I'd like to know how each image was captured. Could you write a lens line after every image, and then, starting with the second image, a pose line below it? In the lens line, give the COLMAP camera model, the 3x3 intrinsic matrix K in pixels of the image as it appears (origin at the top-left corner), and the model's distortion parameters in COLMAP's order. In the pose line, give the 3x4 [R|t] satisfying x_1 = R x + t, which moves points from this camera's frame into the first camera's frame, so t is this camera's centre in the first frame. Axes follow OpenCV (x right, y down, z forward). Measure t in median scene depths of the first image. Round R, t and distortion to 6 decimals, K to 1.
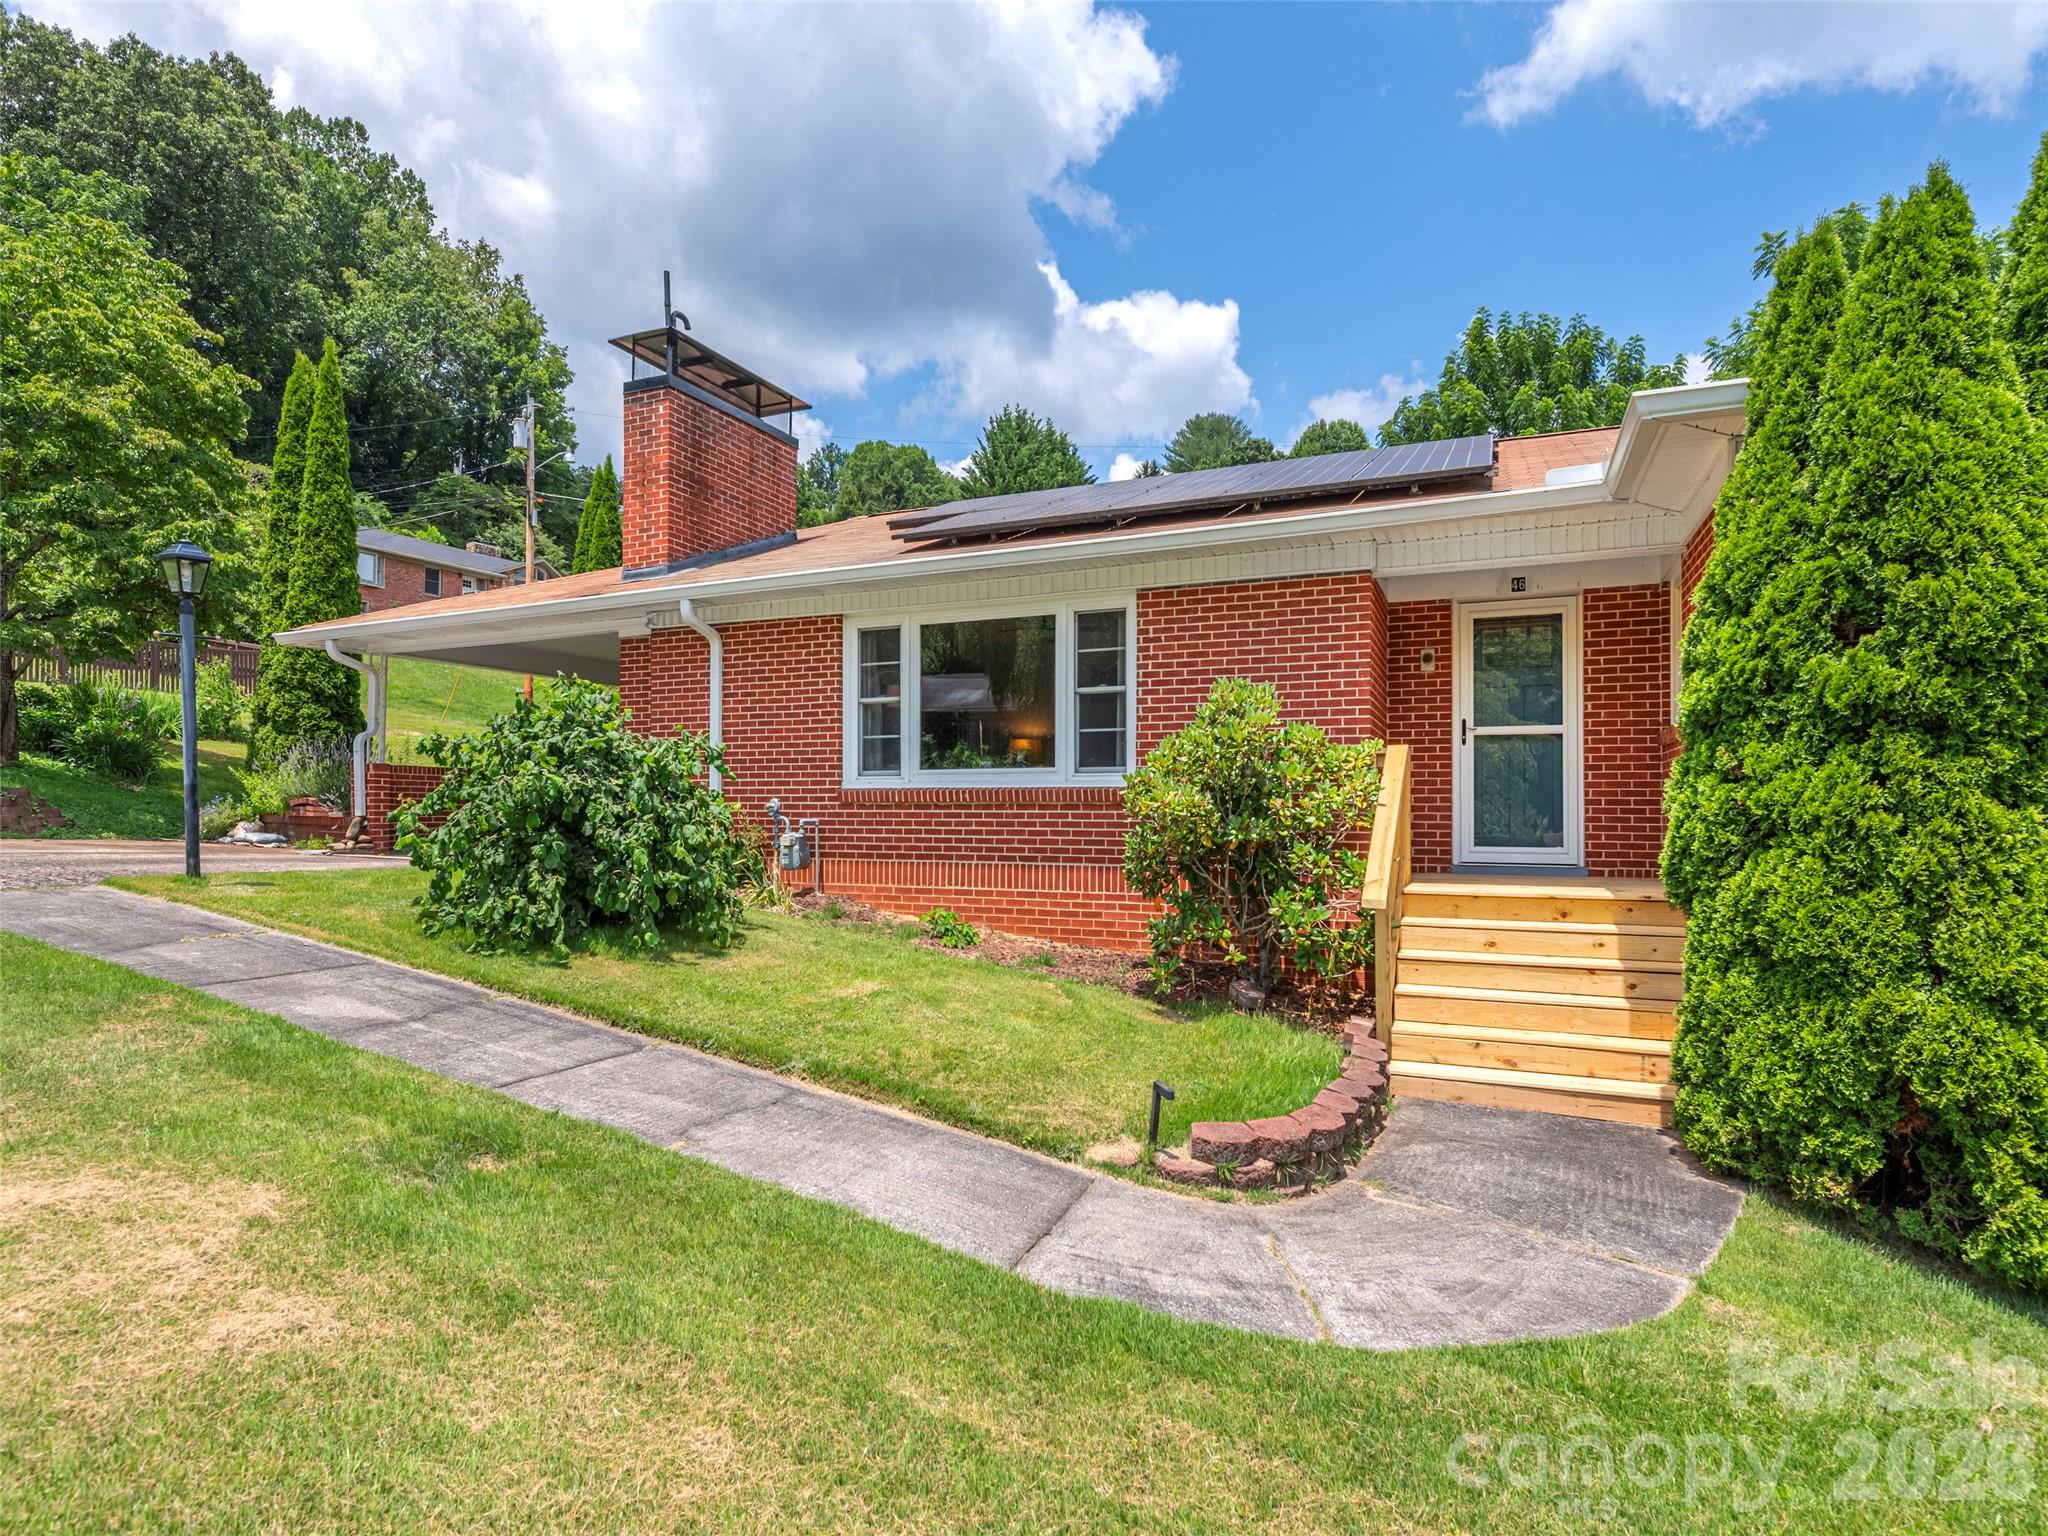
lens RADIAL K [[1088.6, 0, 1011.7], [0, 1088.6, 790.8], [0, 0, 1]] dist [0.017408, -0.001183]
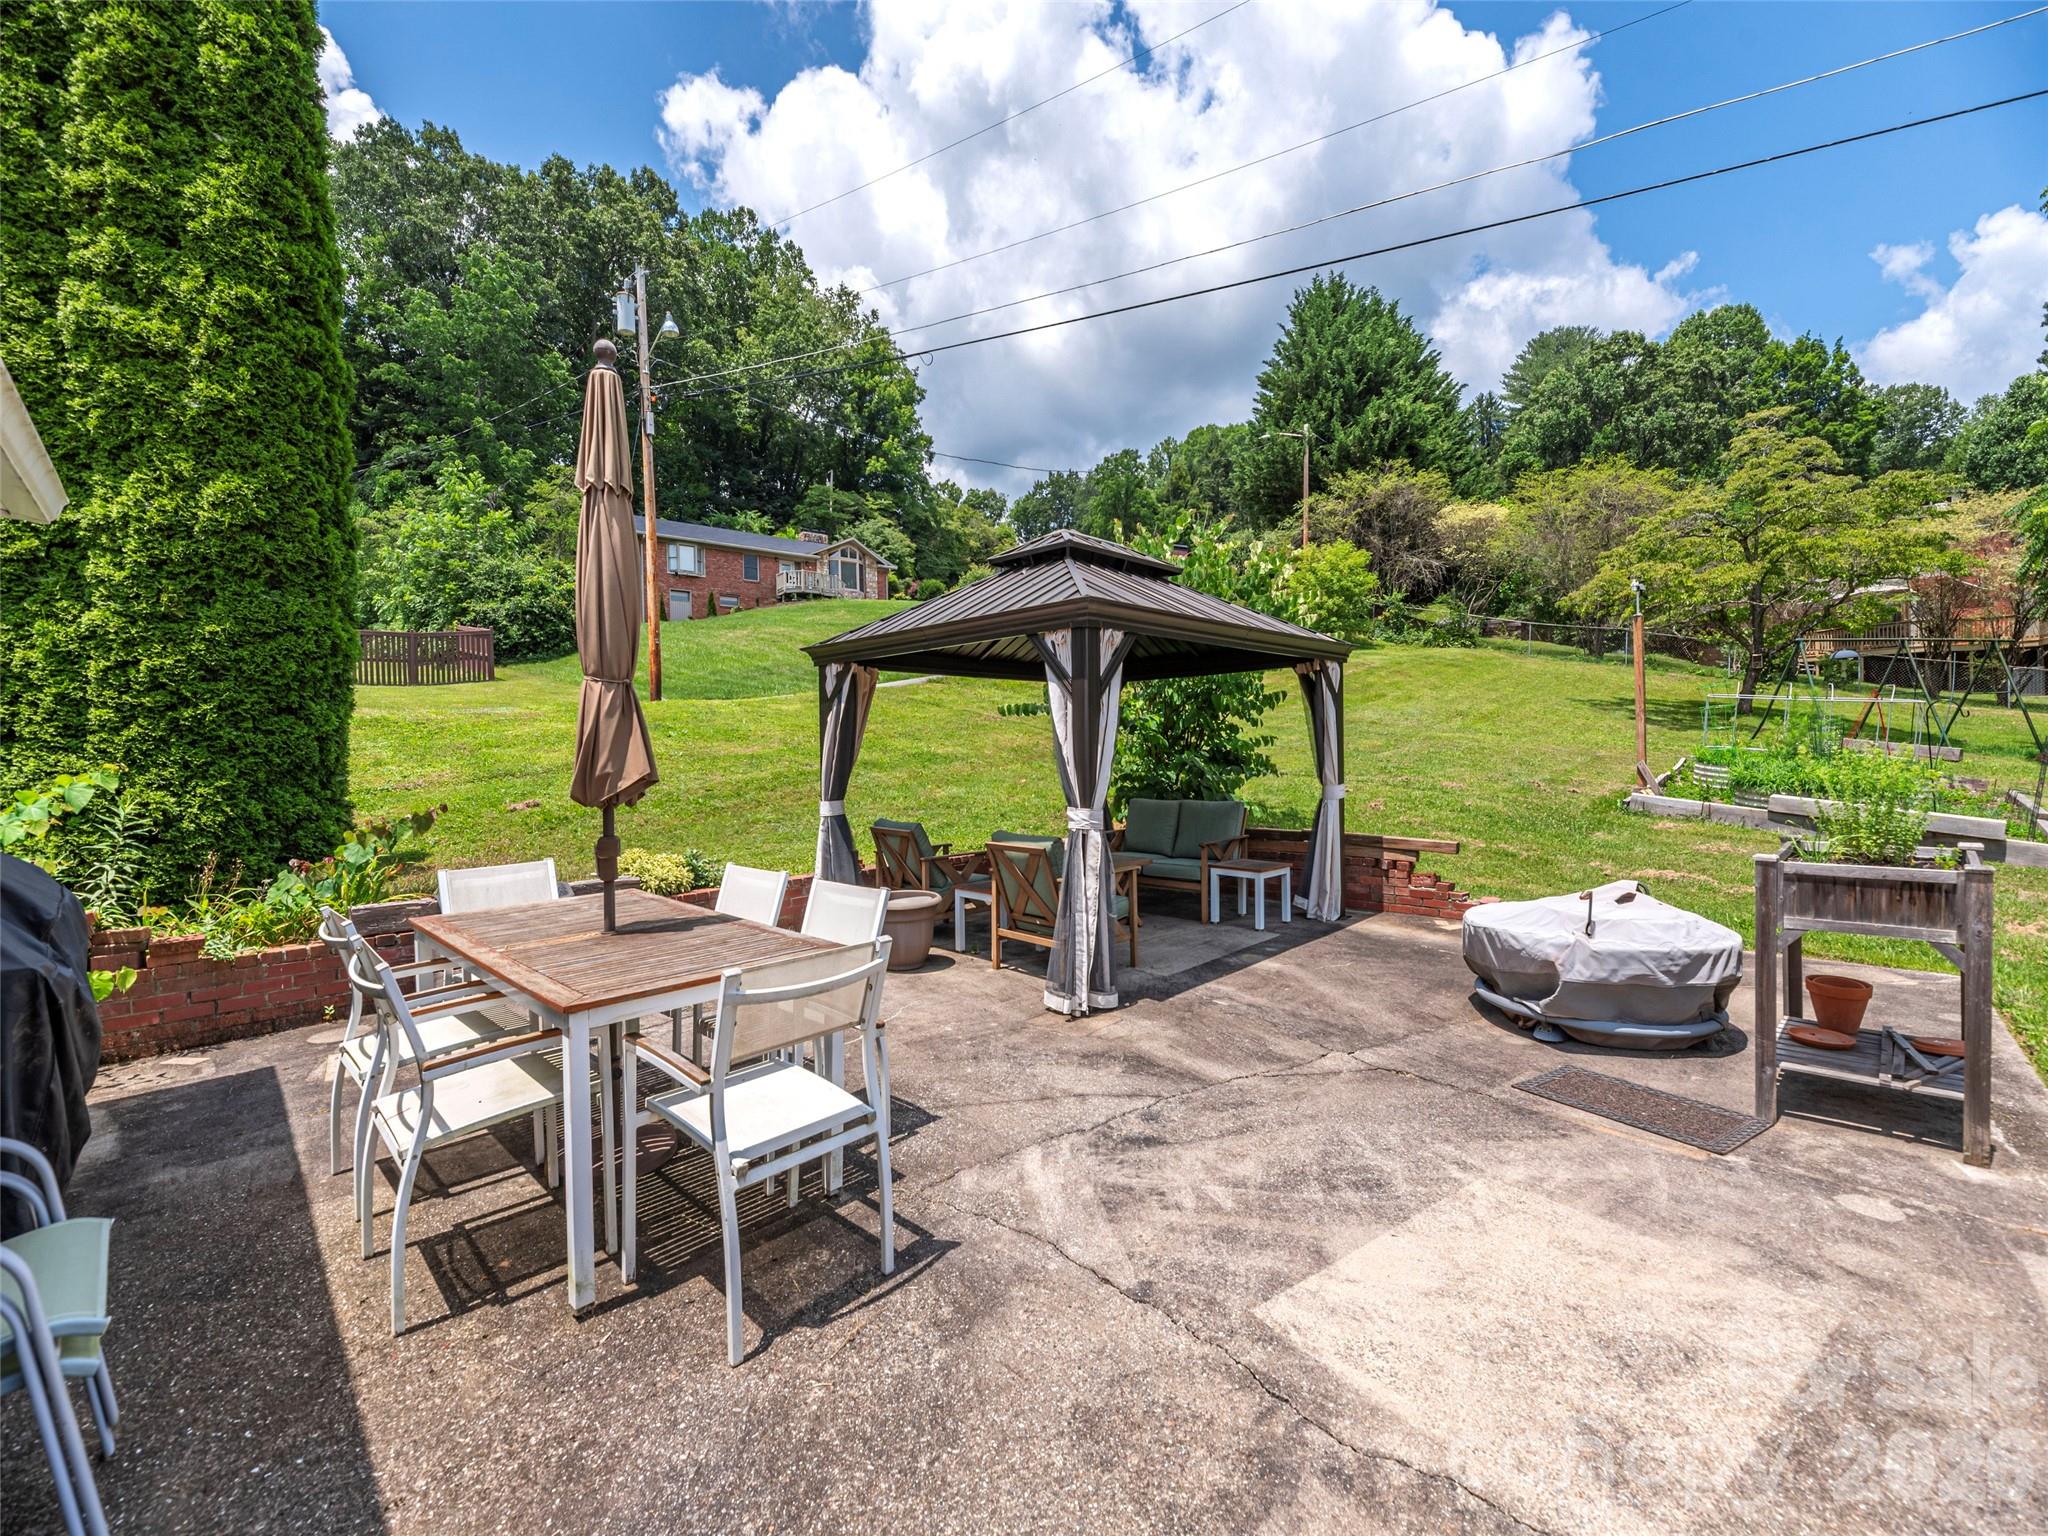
lens RADIAL K [[833.0, 0, 1026.6], [0, 833.0, 760.9], [0, 0, 1]] dist [-0.001064, -0.000165]
pose [[0.931235, -0.029761, -0.363203, 0.008240], [0.039897, 0.998995, 0.020435, -0.007547], [0.362230, -0.033521, 0.931486, 0.295204]]
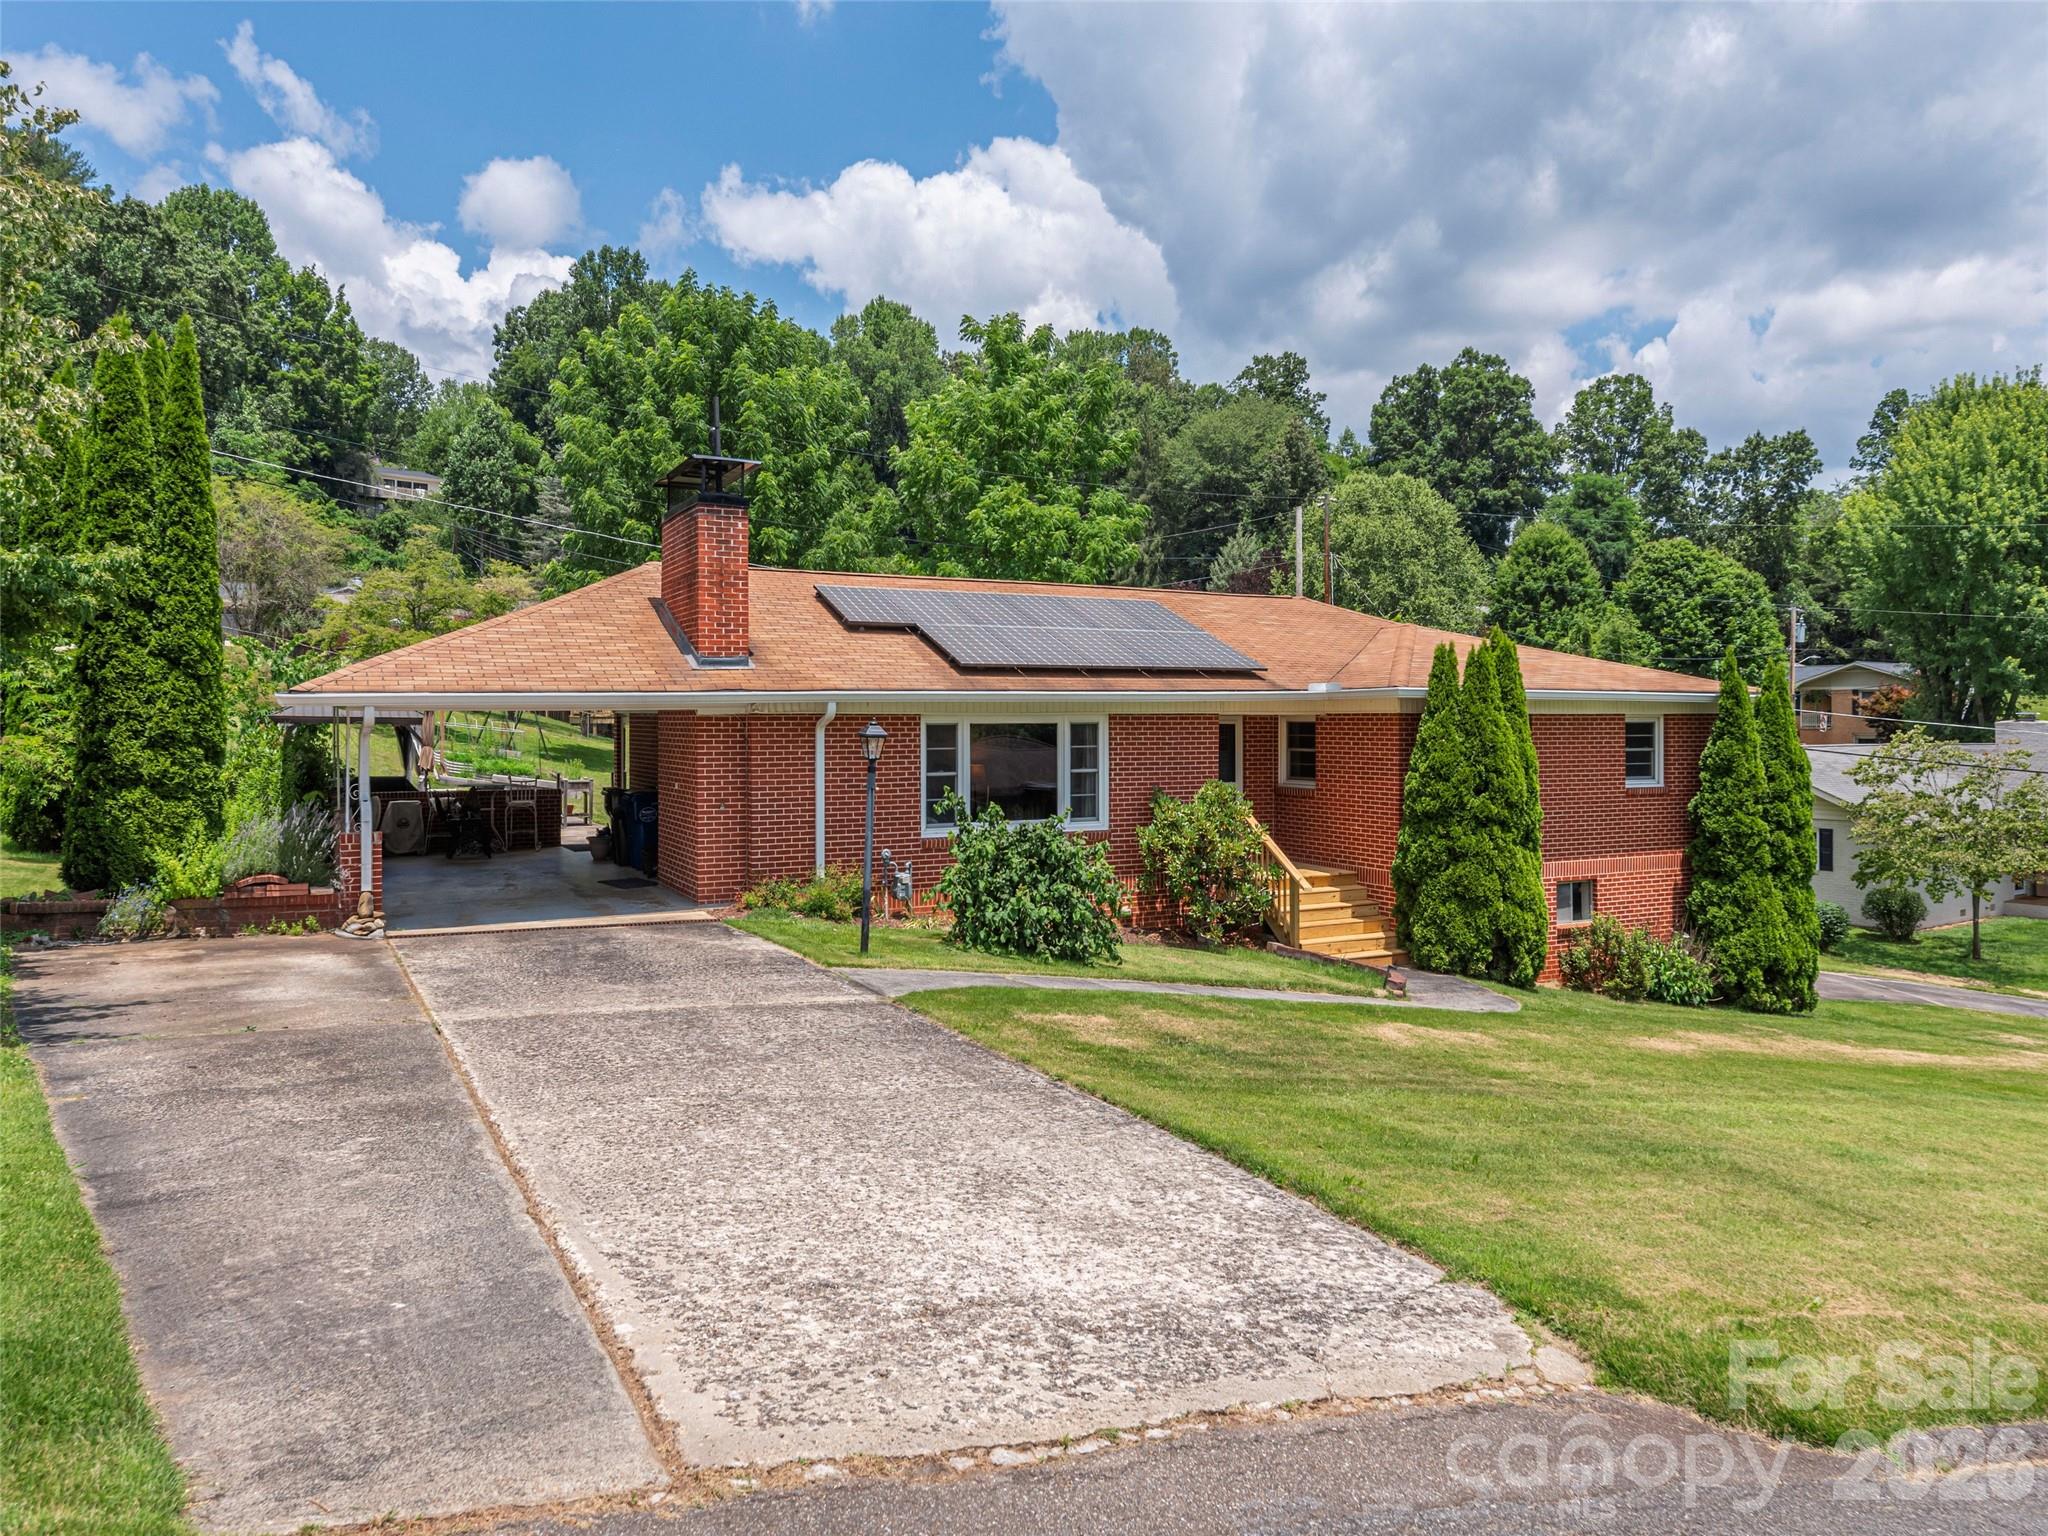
lens RADIAL K [[1322.9, 0, 972.8], [0, 1322.9, 696.9], [0, 0, 1]] dist [0.007442, 0.001273]
pose [[0.635083, 0.004908, 0.772428, -0.228762], [-0.012234, 0.999918, 0.003706, -0.030499], [-0.772347, -0.011804, 0.635091, -0.021443]]
